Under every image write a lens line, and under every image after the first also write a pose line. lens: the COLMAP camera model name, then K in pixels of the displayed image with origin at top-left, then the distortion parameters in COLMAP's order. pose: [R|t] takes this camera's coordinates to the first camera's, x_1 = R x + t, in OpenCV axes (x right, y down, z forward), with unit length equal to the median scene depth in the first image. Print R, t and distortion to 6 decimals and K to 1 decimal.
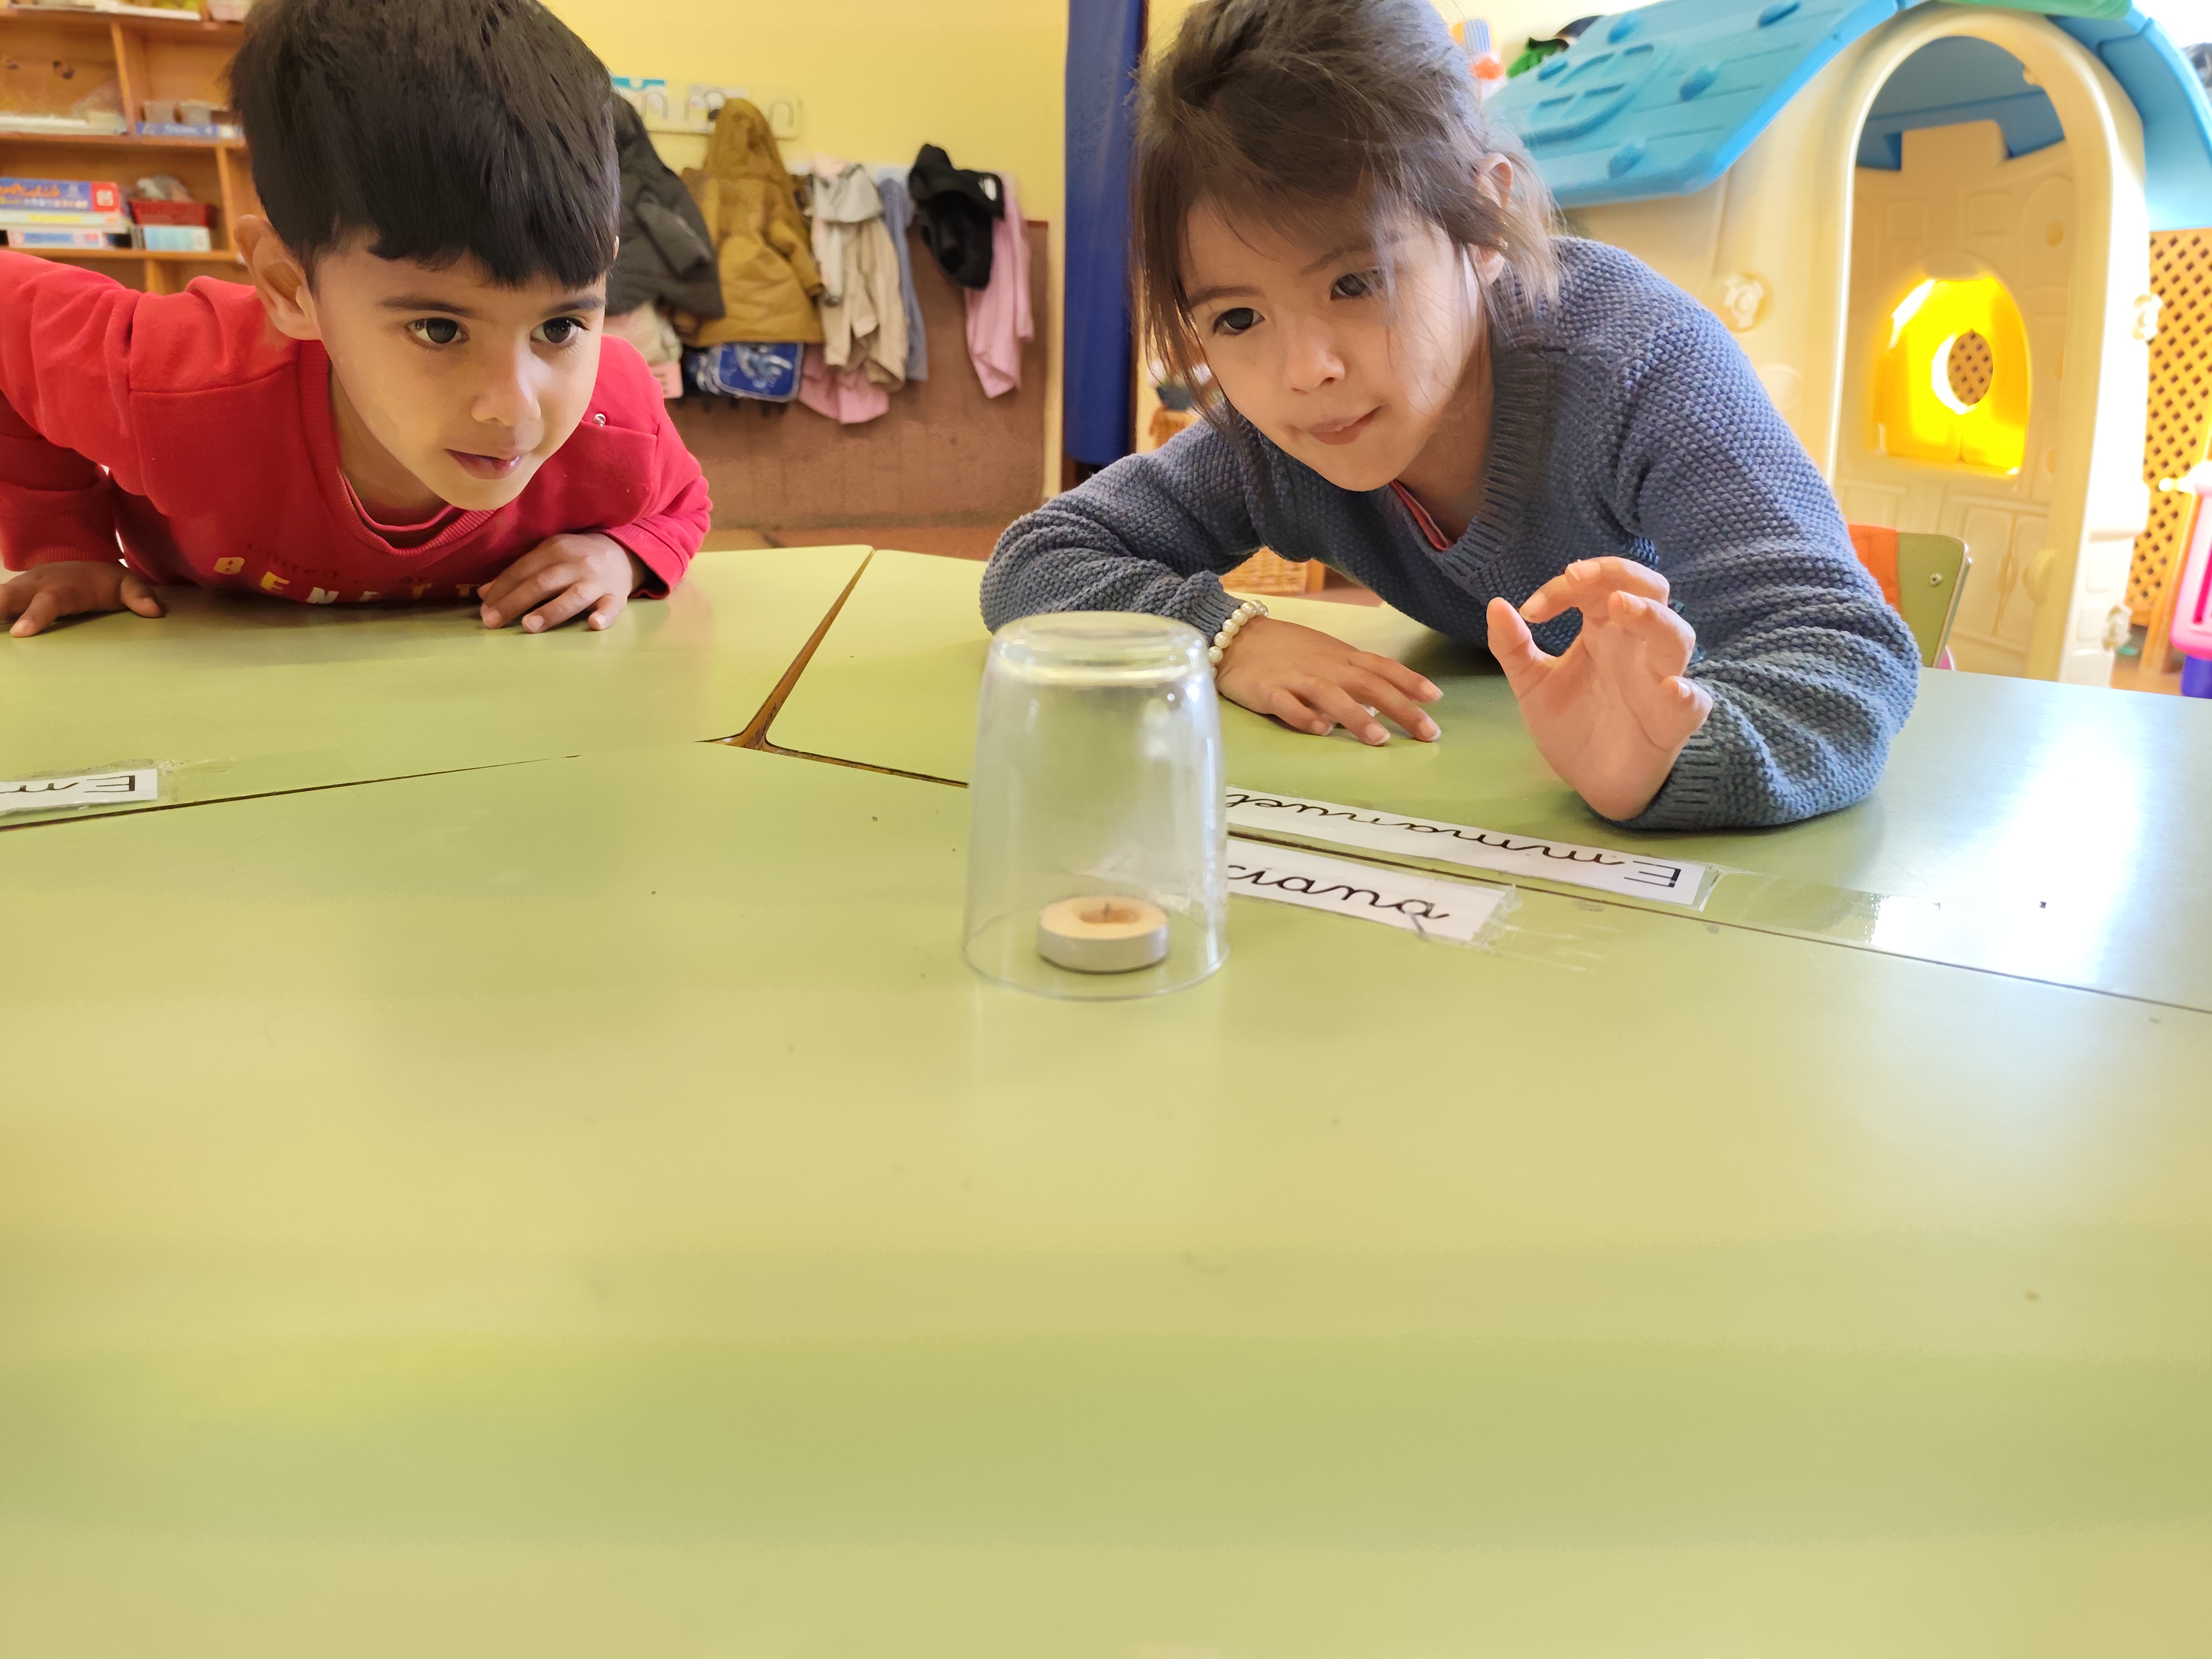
lens RADIAL K [[1514.7, 0, 1064.8], [0, 1514.7, 834.2], [0, 0, 1]] dist [-0.005392, -0.025664]
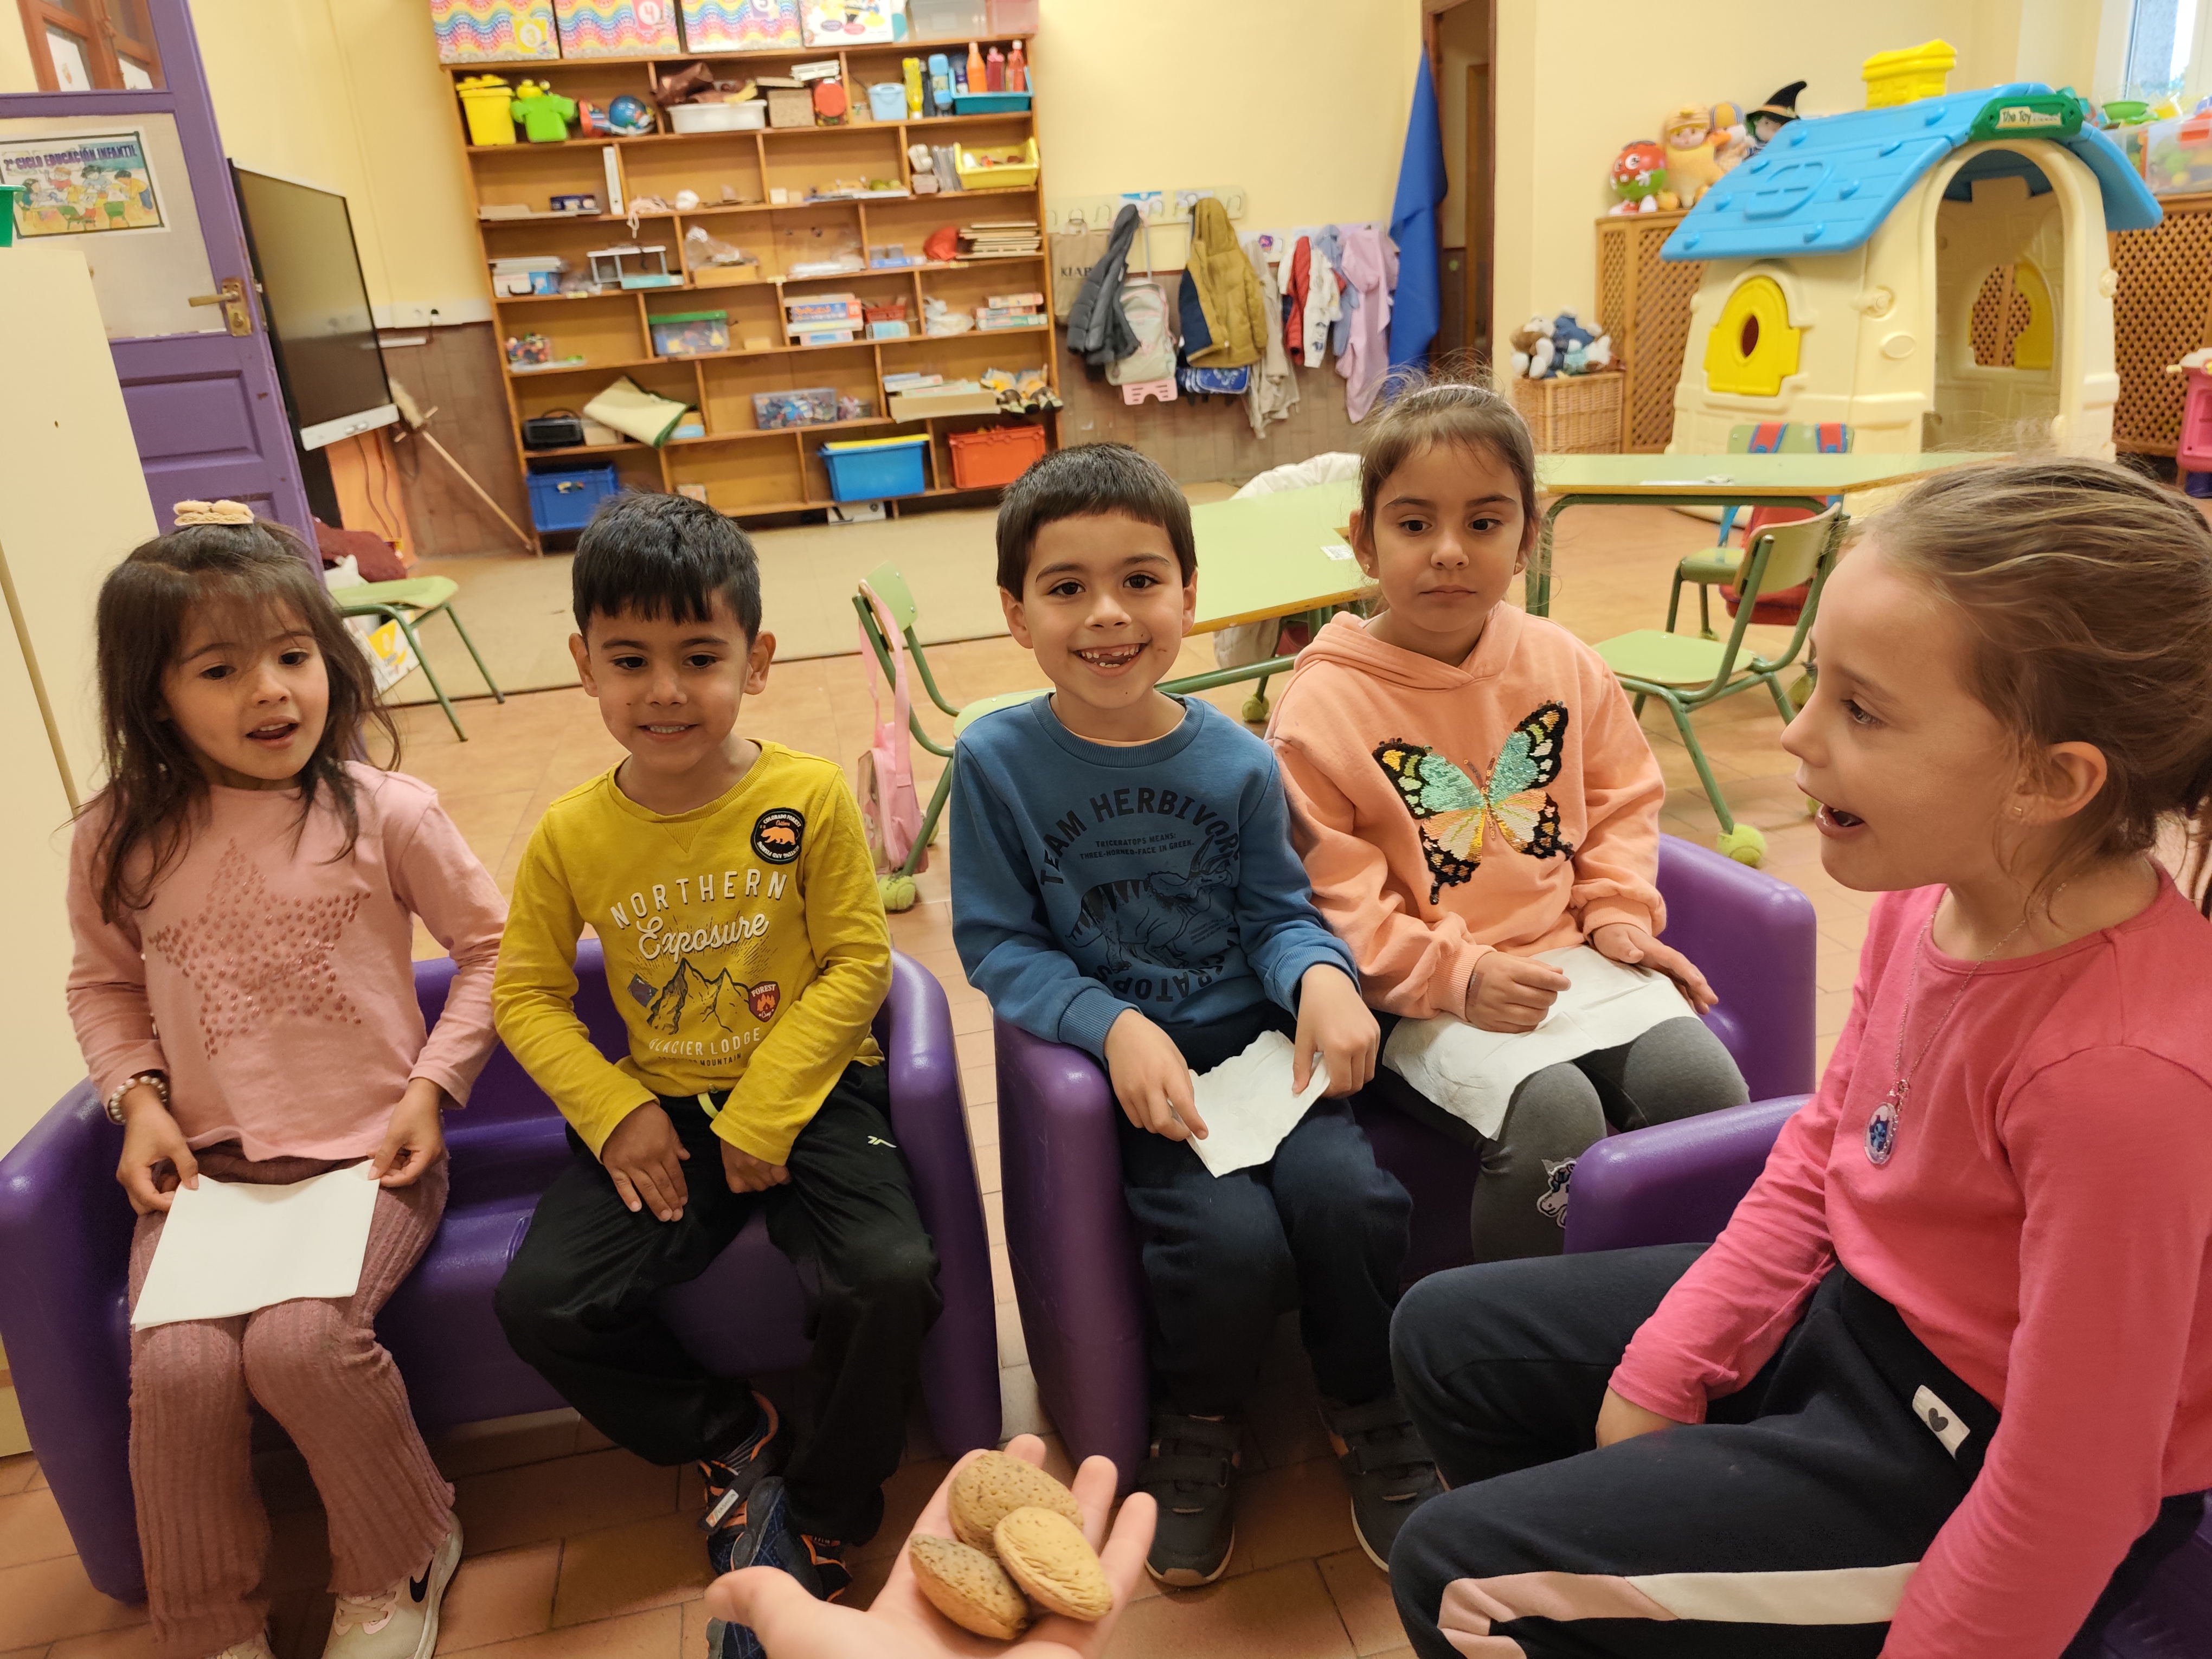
lens RADIAL K [[1539.8, 0, 1105.5], [0, 1539.8, 812.3], [0, 0, 1]] dist [0.033874, -0.045420]
pose [[0.991464, -0.066610, -0.112082, -0.209105], [0.067939, 0.997657, 0.008068, 0.129004], [0.111282, -0.015614, 0.993666, -0.653621]]
